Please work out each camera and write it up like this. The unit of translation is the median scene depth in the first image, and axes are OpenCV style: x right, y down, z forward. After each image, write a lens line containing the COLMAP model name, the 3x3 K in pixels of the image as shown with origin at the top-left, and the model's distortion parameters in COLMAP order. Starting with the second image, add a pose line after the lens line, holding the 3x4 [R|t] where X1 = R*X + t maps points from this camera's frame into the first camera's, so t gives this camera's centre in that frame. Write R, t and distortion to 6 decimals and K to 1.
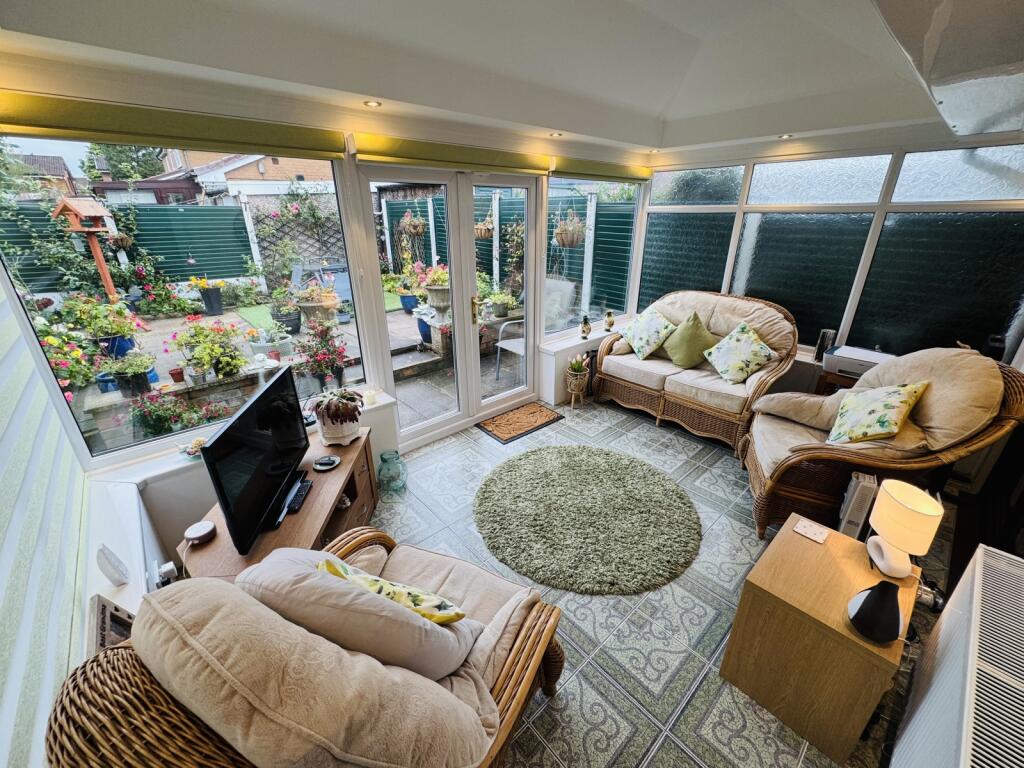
lens RADIAL K [[409.0, 0, 514.8], [0, 409.0, 384.1], [0, 0, 1]] dist [-0.003213, -0.000754]
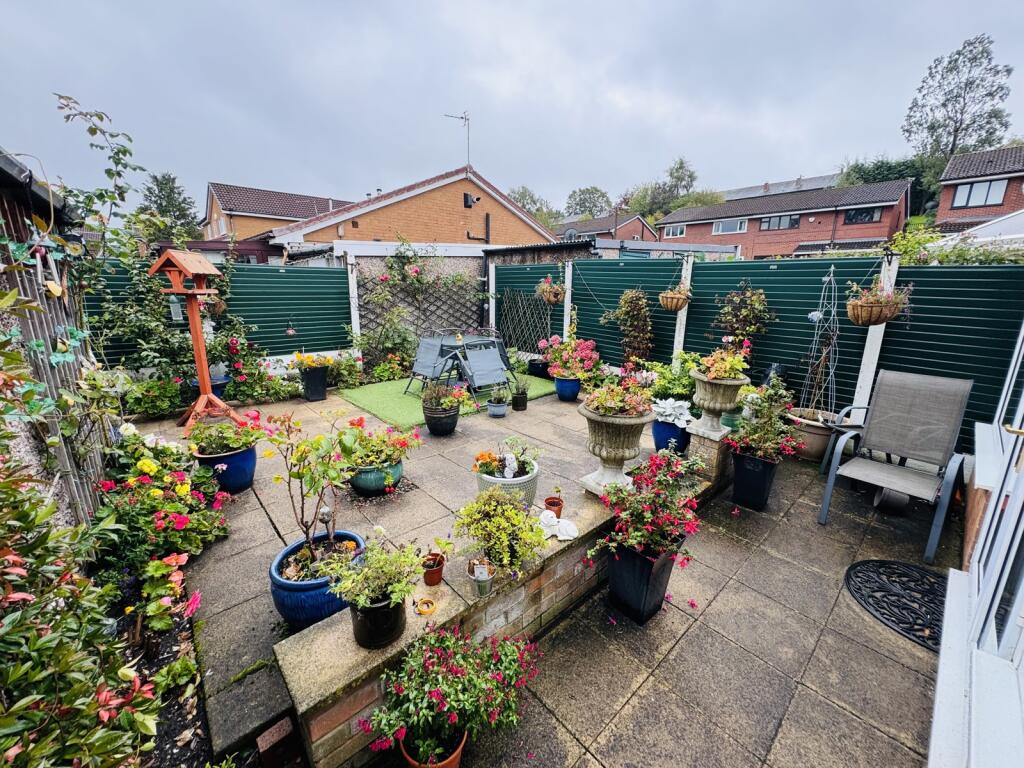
lens RADIAL K [[409.0, 0, 511.5], [0, 409.0, 382.8], [0, 0, 1]] dist [-0.003213, -0.000754]
pose [[0.999913, 0.012990, -0.002232, -0.380884], [-0.013180, 0.987465, -0.157285, -0.088775], [0.000161, 0.157300, 0.987551, 0.243863]]
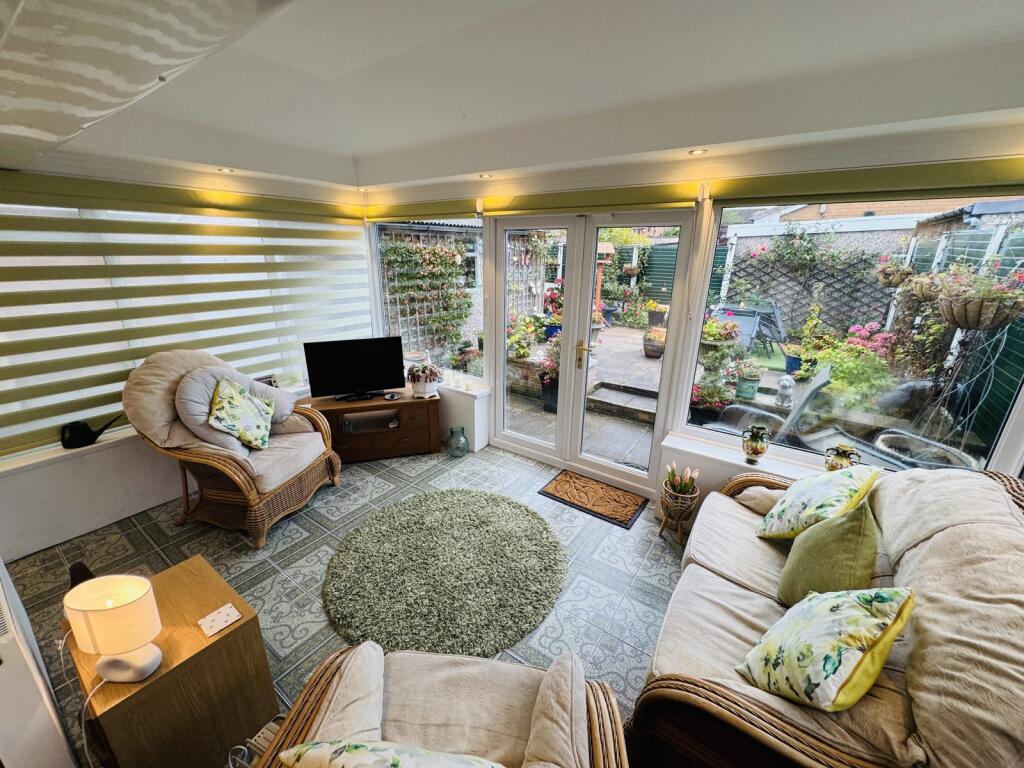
lens RADIAL K [[409.0, 0, 510.3], [0, 409.0, 384.1], [0, 0, 1]] dist [-0.003213, -0.000754]
pose [[0.215679, 0.308156, -0.926565, 0.382622], [-0.385877, 0.898560, 0.209020, -0.126391], [0.896985, 0.312459, 0.312710, 0.287959]]
